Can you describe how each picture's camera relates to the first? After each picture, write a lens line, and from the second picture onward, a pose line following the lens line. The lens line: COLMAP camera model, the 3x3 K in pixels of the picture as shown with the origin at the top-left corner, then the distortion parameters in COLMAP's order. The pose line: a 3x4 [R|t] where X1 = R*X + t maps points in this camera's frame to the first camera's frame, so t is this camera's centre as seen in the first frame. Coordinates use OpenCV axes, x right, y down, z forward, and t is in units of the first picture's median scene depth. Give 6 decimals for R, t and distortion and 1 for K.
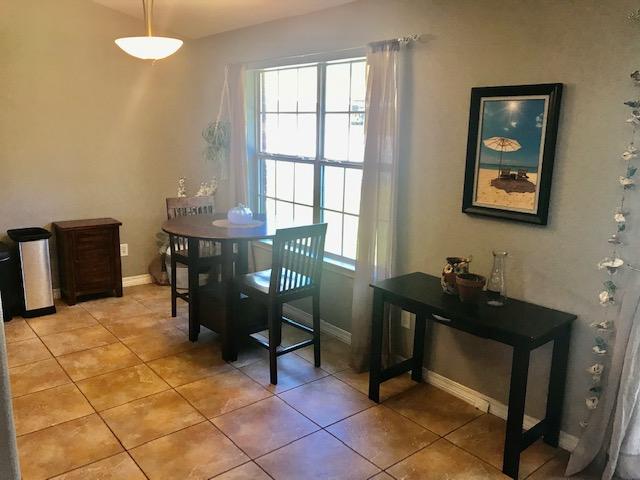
lens RADIAL K [[535.0, 0, 317.1], [0, 535.0, 239.3], [0, 0, 1]] dist [0.074826, -0.000024]
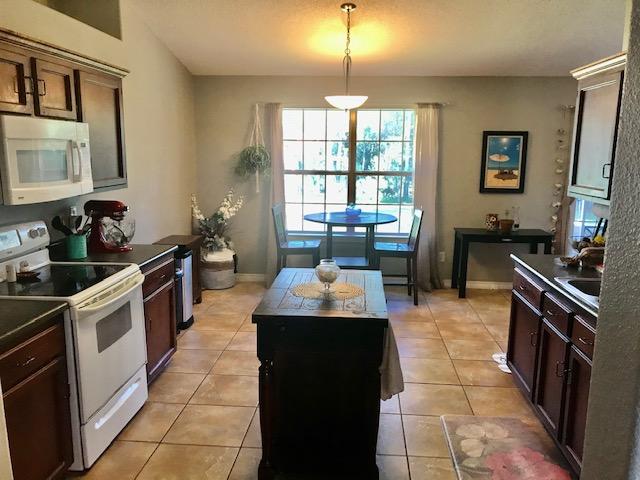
lens RADIAL K [[526.0, 0, 321.3], [0, 526.0, 243.9], [0, 0, 1]] dist [0.029272, -0.002598]
pose [[0.684118, -0.134470, 0.716868, -1.630435], [0.156320, 0.987051, 0.035971, -0.025347], [-0.712423, 0.087452, 0.696280, 0.081507]]
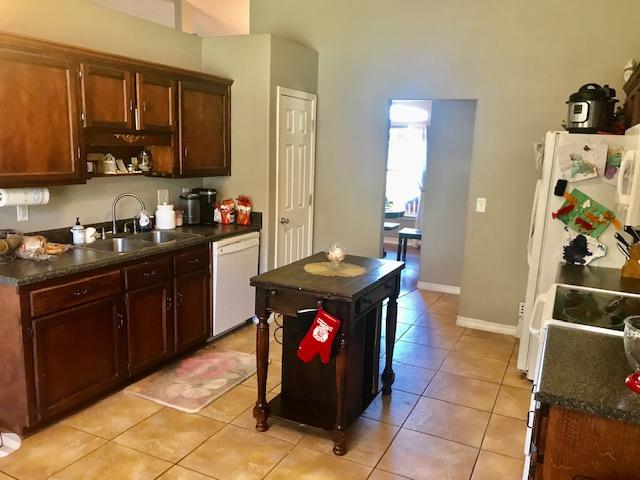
lens RADIAL K [[526.0, 0, 321.3], [0, 526.0, 243.9], [0, 0, 1]] dist [0.029272, -0.002598]
pose [[-0.902430, 0.035042, -0.429408, -0.510009], [-0.139608, 0.919125, 0.368401, -0.339167], [0.407589, 0.392405, -0.824554, 1.547112]]
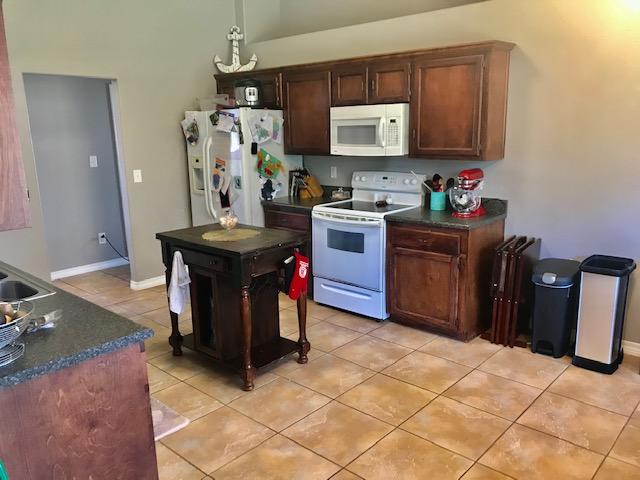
lens RADIAL K [[526.0, 0, 321.3], [0, 526.0, 243.9], [0, 0, 1]] dist [0.029272, -0.002598]
pose [[0.154170, 0.203292, -0.966904, 0.196982], [-0.193664, 0.965839, 0.172189, -0.133281], [0.968879, 0.160709, 0.188274, 0.693161]]
